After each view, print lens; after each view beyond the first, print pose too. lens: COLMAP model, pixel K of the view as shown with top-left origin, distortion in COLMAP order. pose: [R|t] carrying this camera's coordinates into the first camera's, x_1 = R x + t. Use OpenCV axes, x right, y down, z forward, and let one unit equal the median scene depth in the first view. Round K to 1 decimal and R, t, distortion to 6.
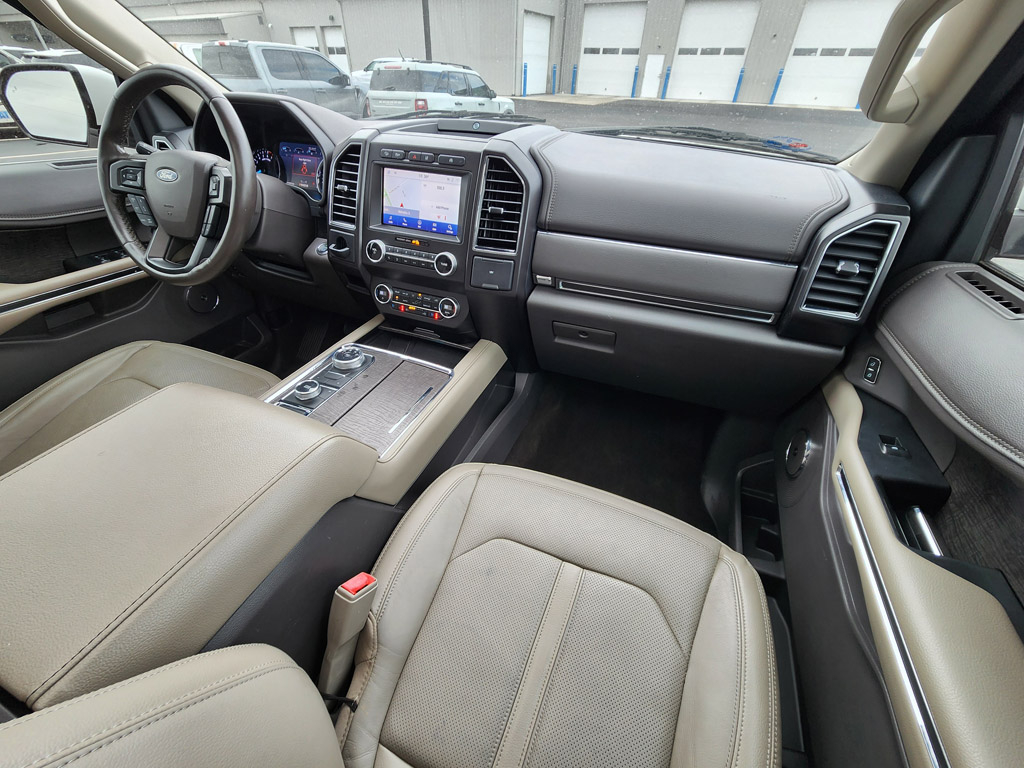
lens RADIAL K [[418.3, 0, 509.5], [0, 418.3, 377.3], [0, 0, 1]] dist [-0.000189, 0.001280]
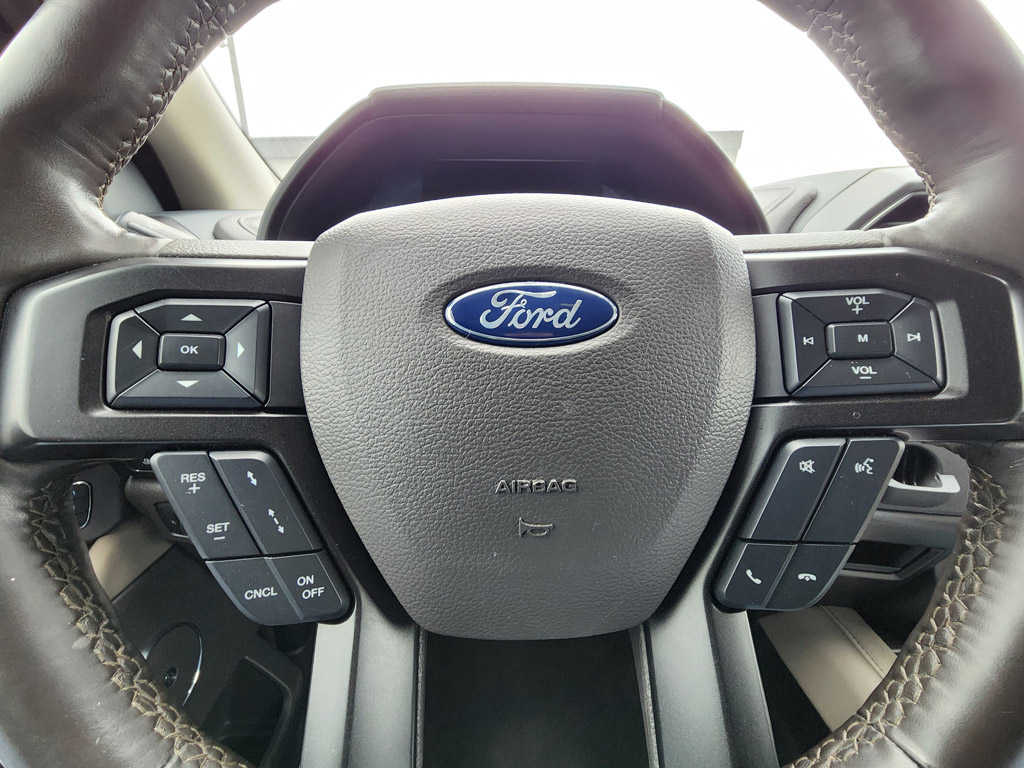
lens RADIAL K [[418.3, 0, 509.5], [0, 418.3, 377.3], [0, 0, 1]] dist [-0.000189, 0.001280]
pose [[0.923587, -0.137442, 0.357907, -0.865123], [0.232375, 0.943197, -0.237446, -0.409973], [-0.304942, 0.302471, 0.903062, 0.839801]]
